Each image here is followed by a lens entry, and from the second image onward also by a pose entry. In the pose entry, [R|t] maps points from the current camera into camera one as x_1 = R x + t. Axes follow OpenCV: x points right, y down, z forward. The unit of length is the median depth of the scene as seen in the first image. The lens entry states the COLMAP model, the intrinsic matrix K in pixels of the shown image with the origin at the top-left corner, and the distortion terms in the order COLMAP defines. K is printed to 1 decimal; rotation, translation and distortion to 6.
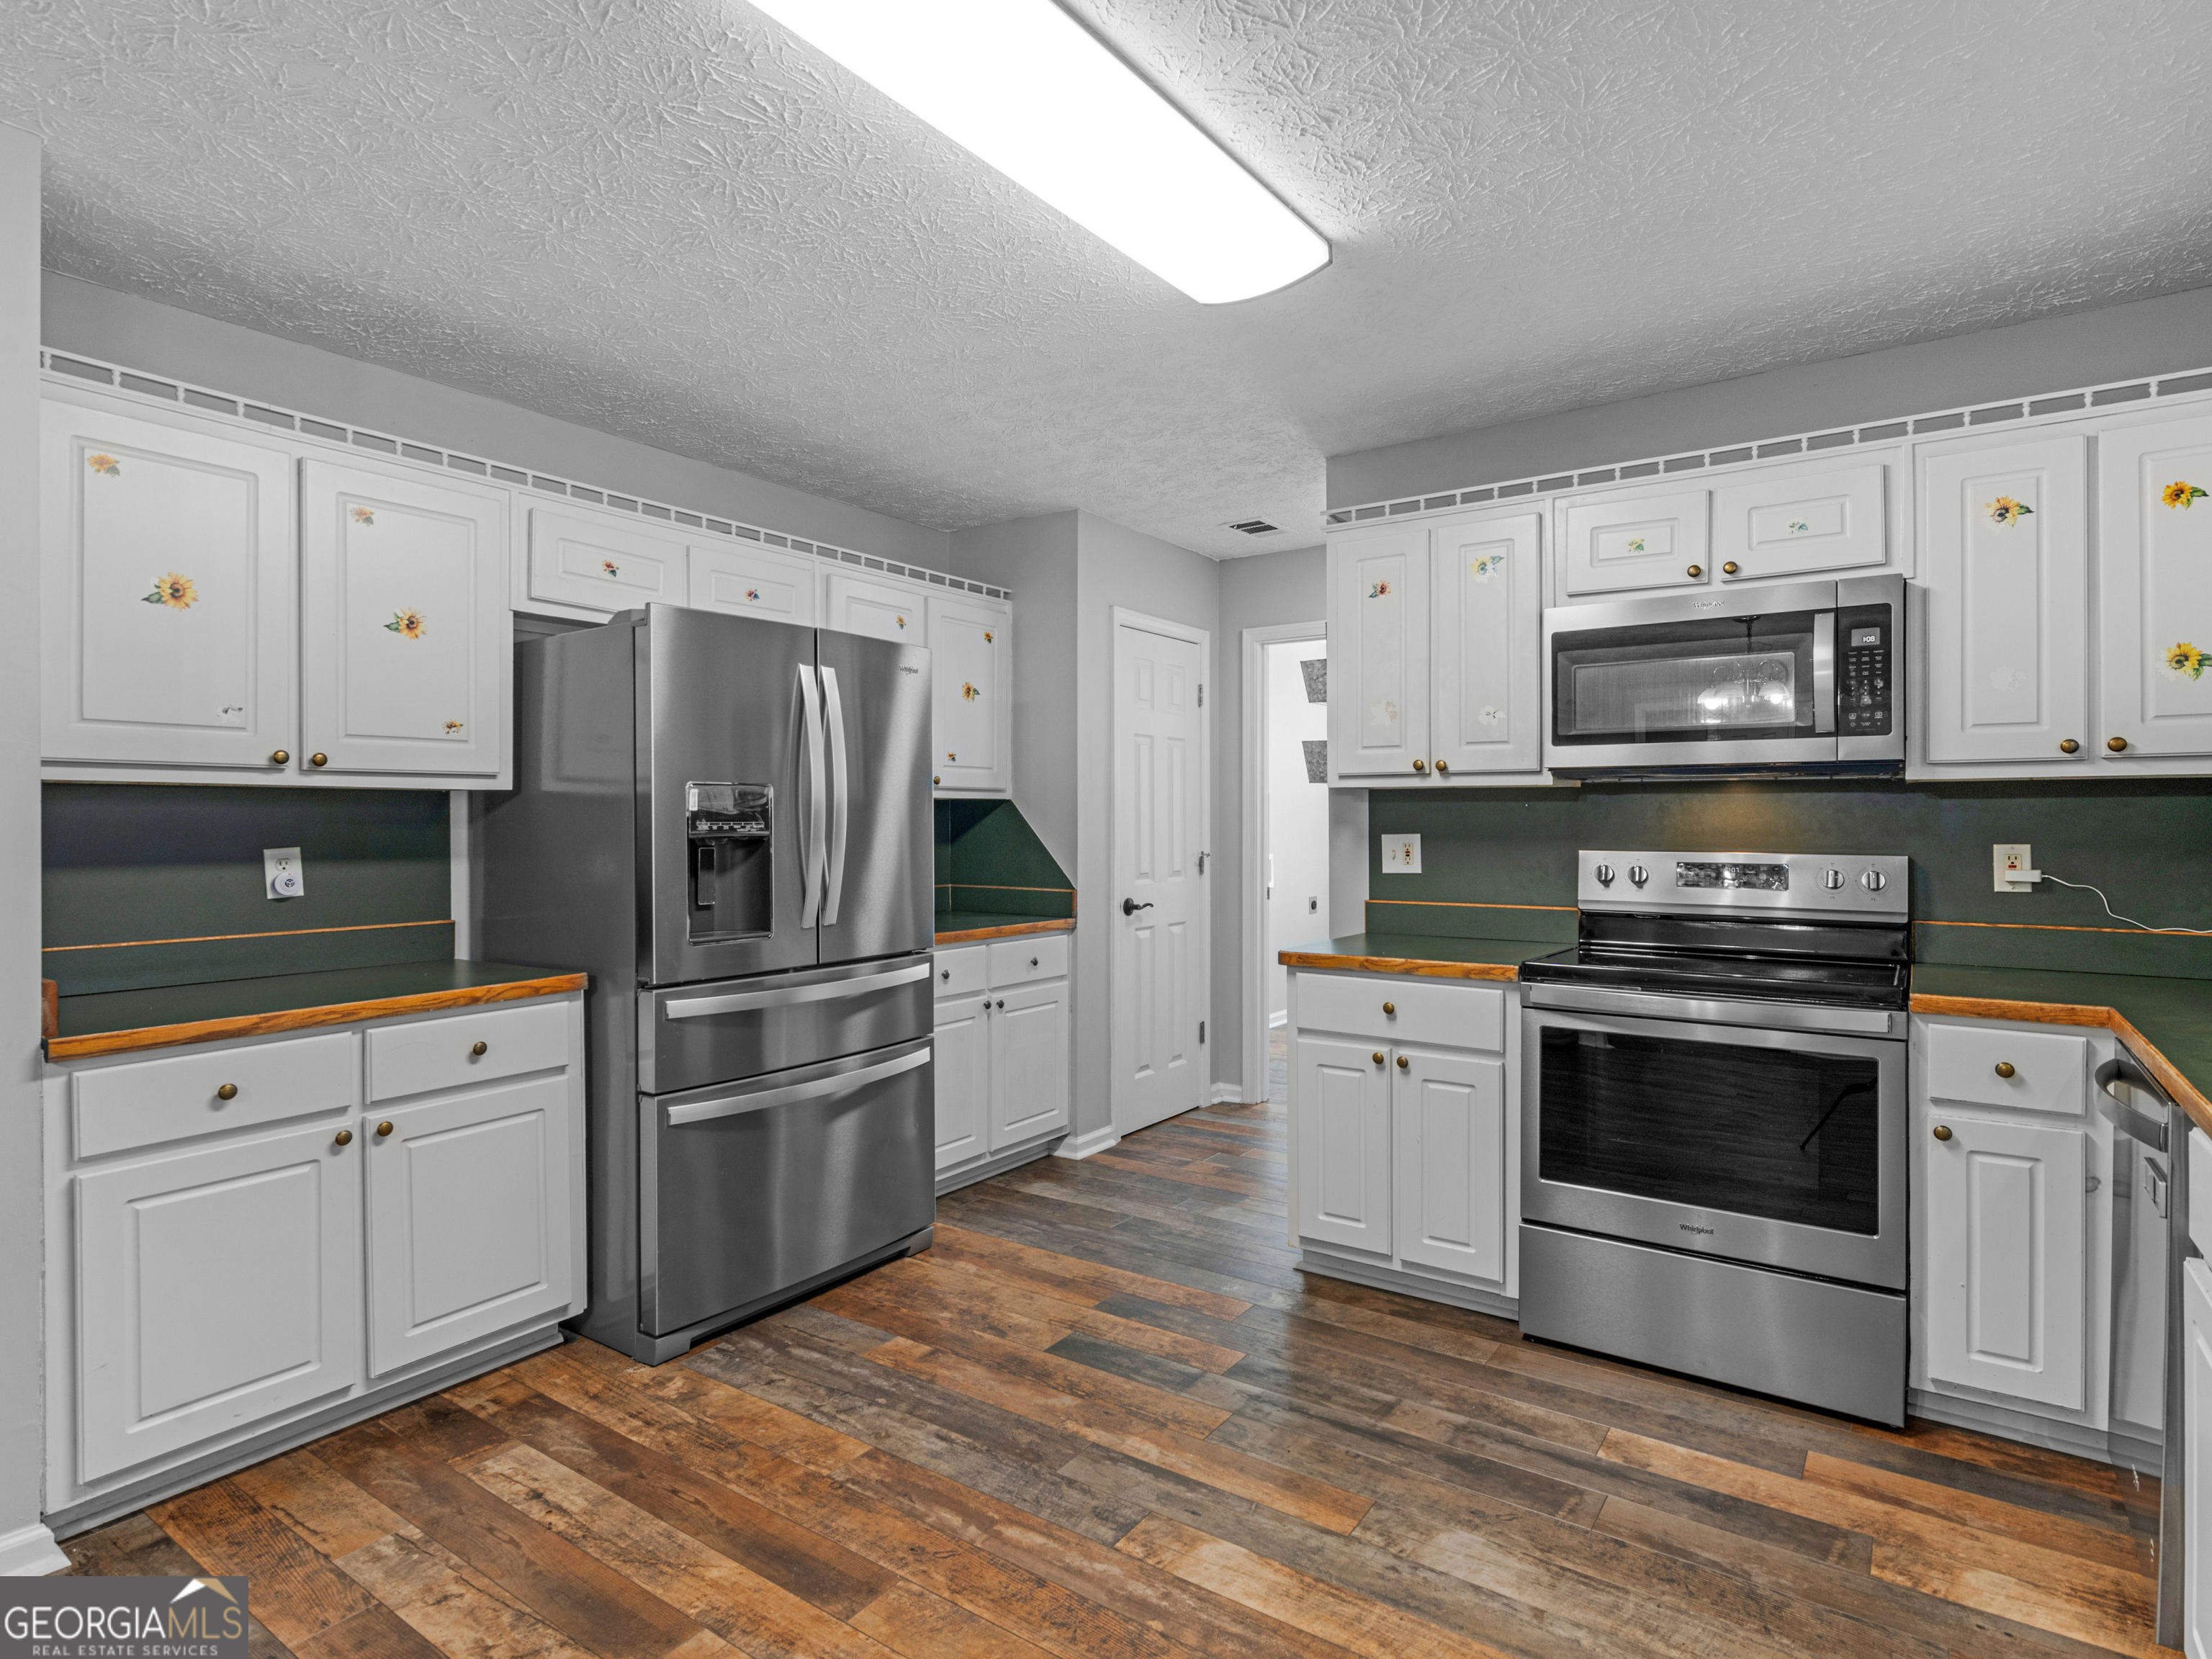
lens RADIAL K [[1119.7, 0, 1087.7], [0, 1119.7, 827.8], [0, 0, 1]] dist [-0.004669, 0.000374]
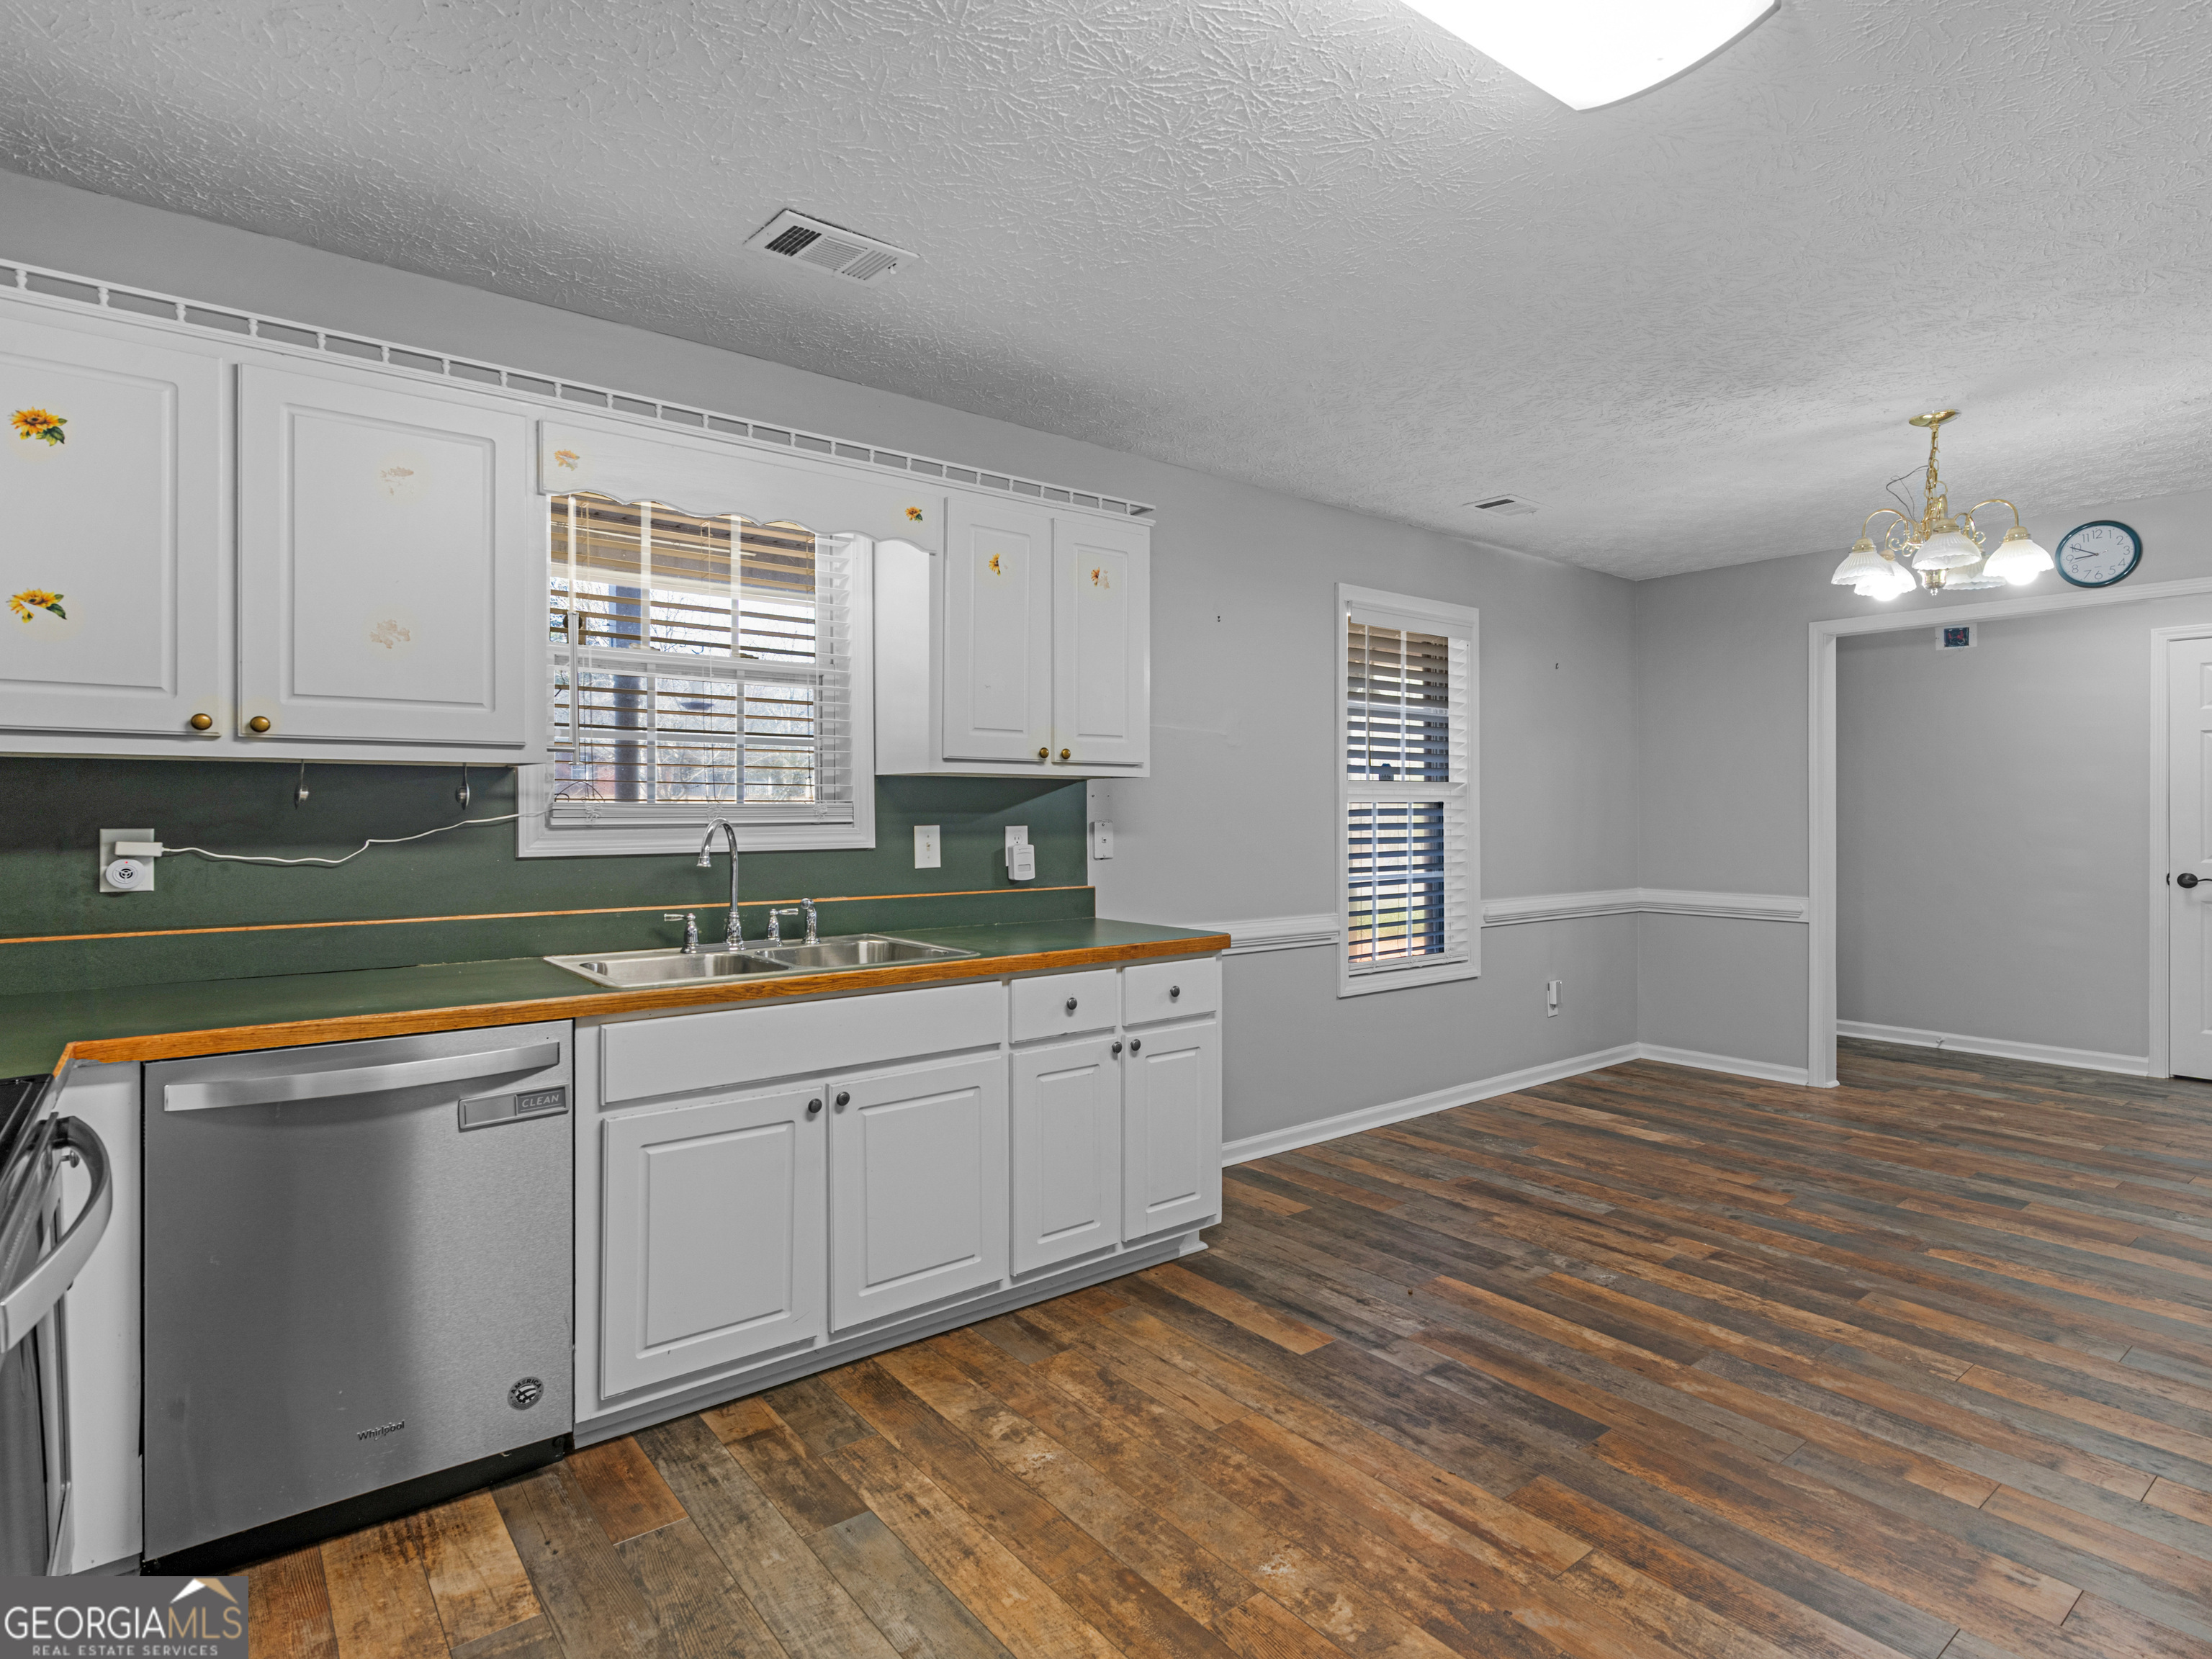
lens RADIAL K [[1089.3, 0, 1099.5], [0, 1089.3, 817.2], [0, 0, 1]] dist [0.001339, -0.000800]
pose [[-0.956368, -0.002893, 0.292149, -0.009606], [0.001544, 0.999887, 0.014958, -0.008372], [-0.292159, 0.014756, -0.956256, 1.273664]]
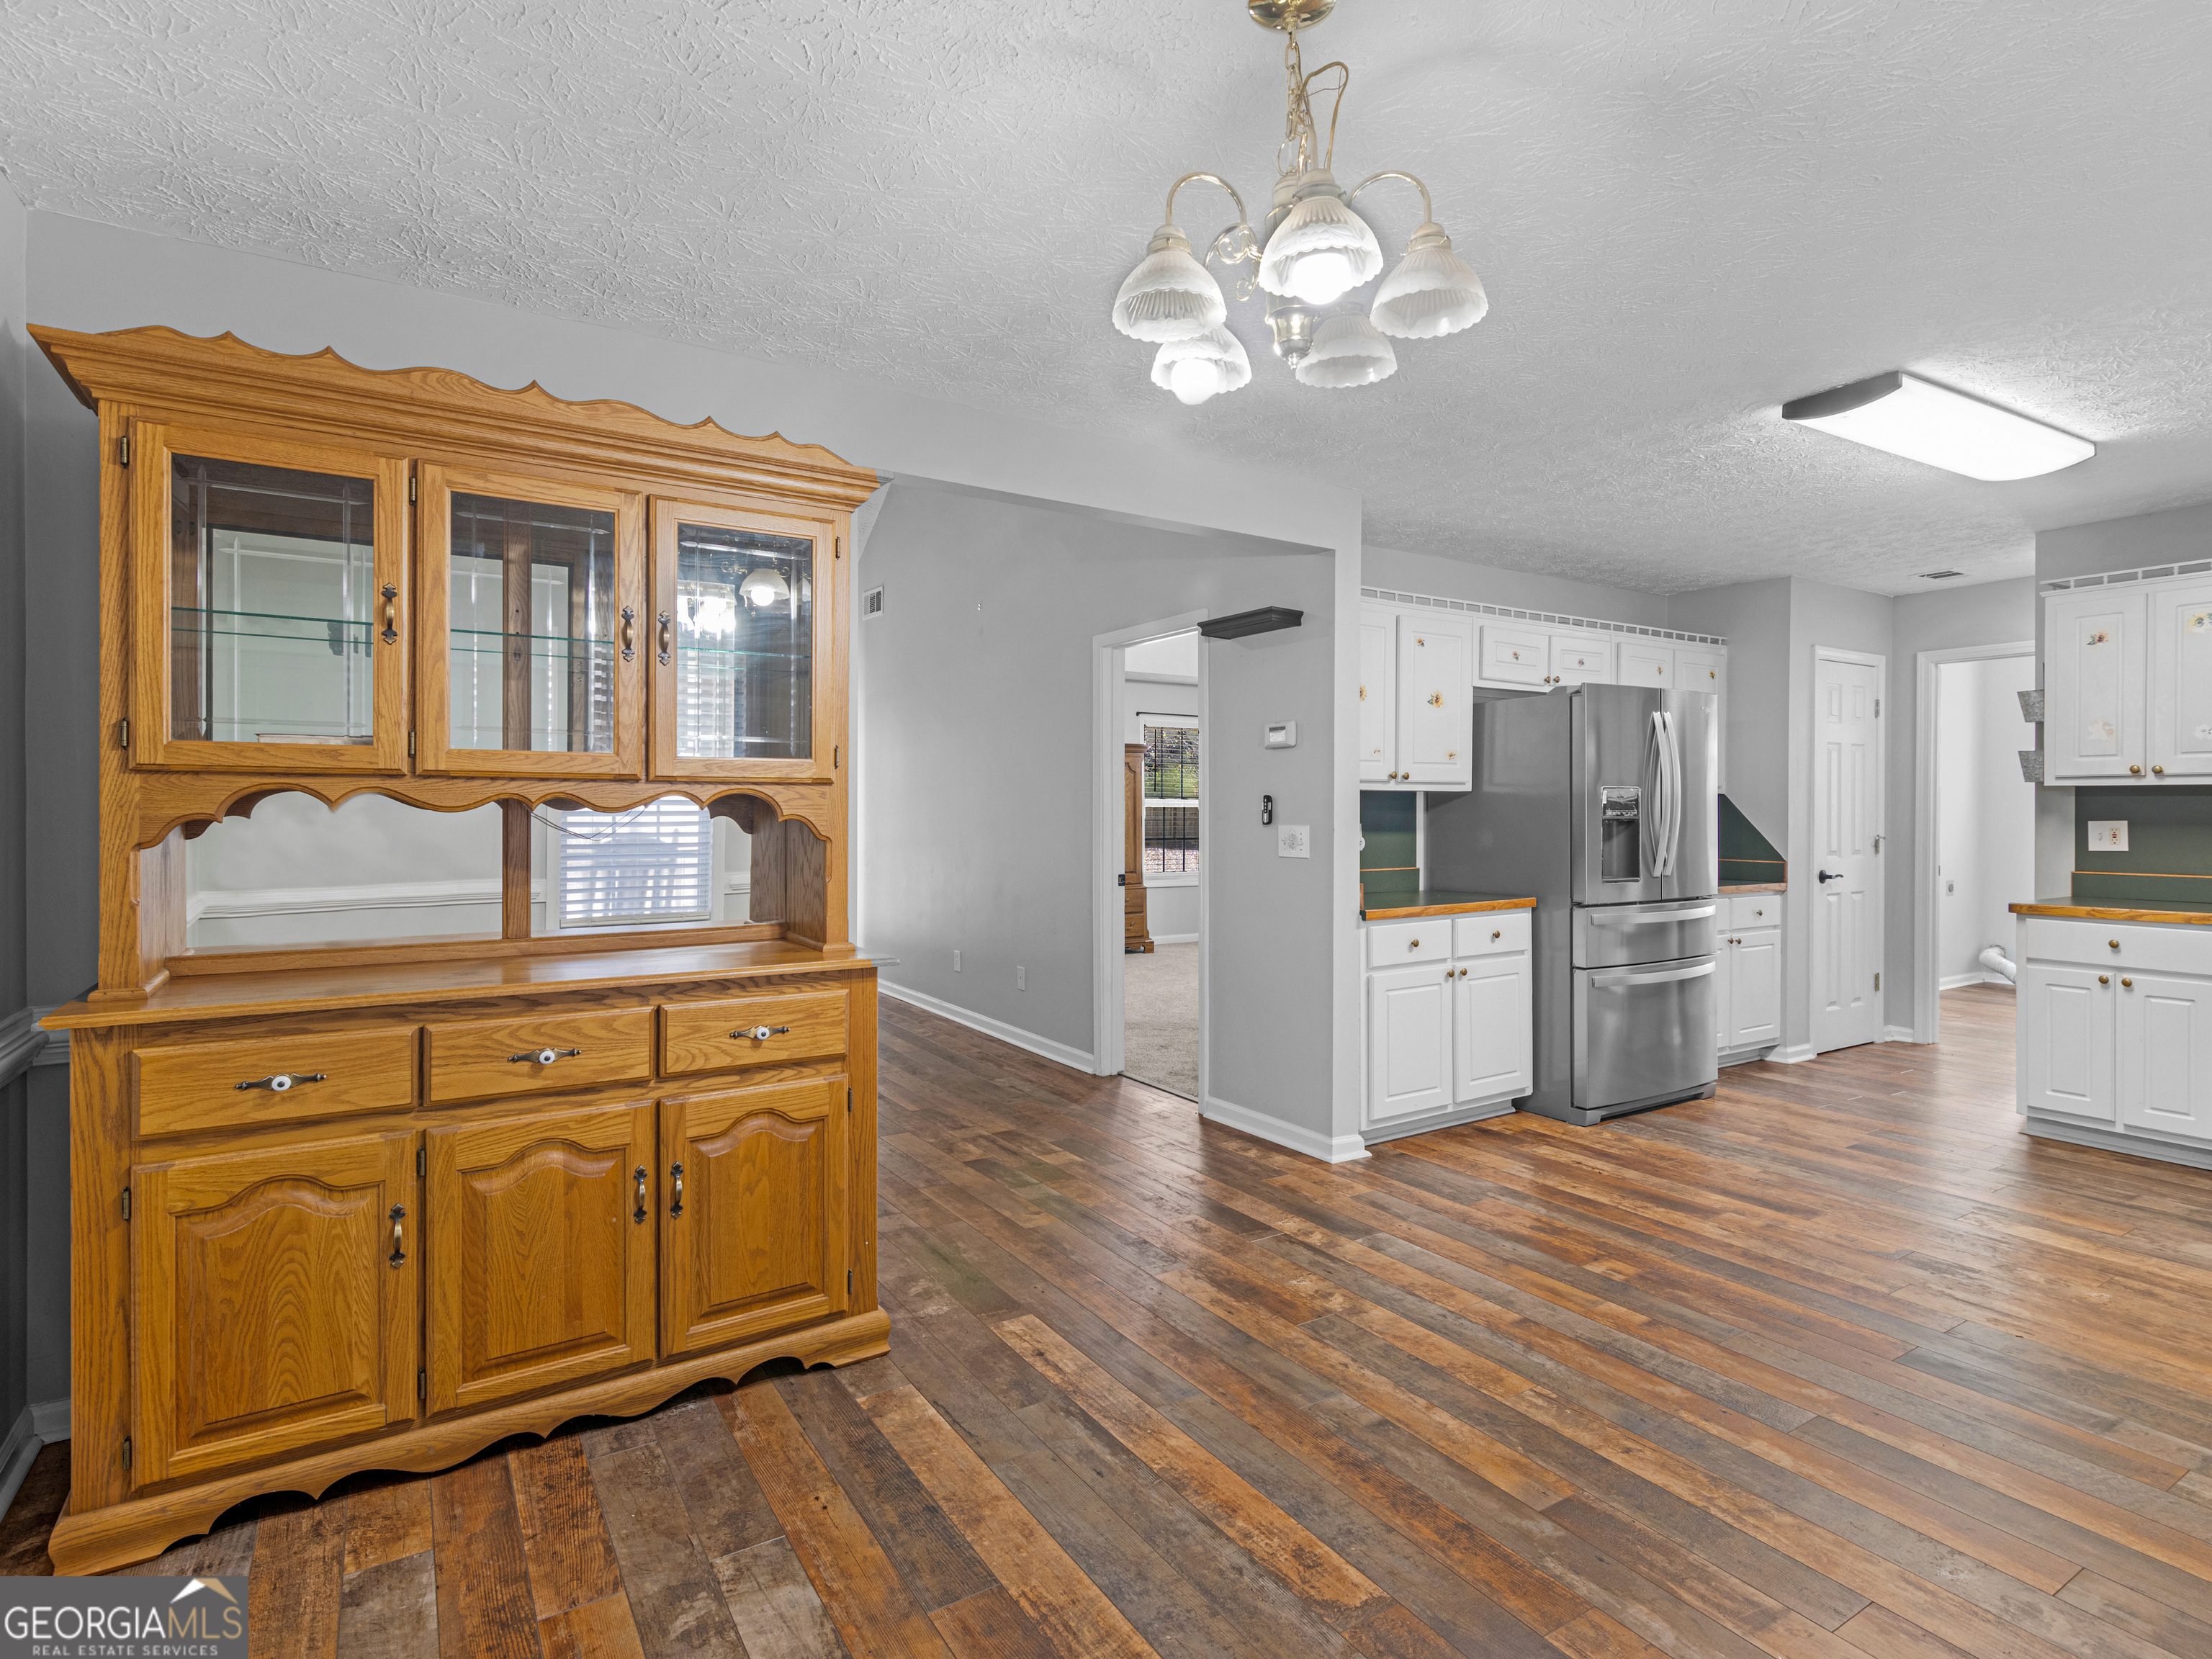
lens RADIAL K [[1132.8, 0, 1093.9], [0, 1132.8, 818.1], [0, 0, 1]] dist [0.000896, -0.000397]
pose [[0.928511, 0.004958, -0.371272, -0.442285], [-0.004397, 0.999988, 0.002358, 0.006250], [0.371279, -0.000557, 0.928521, -0.896223]]
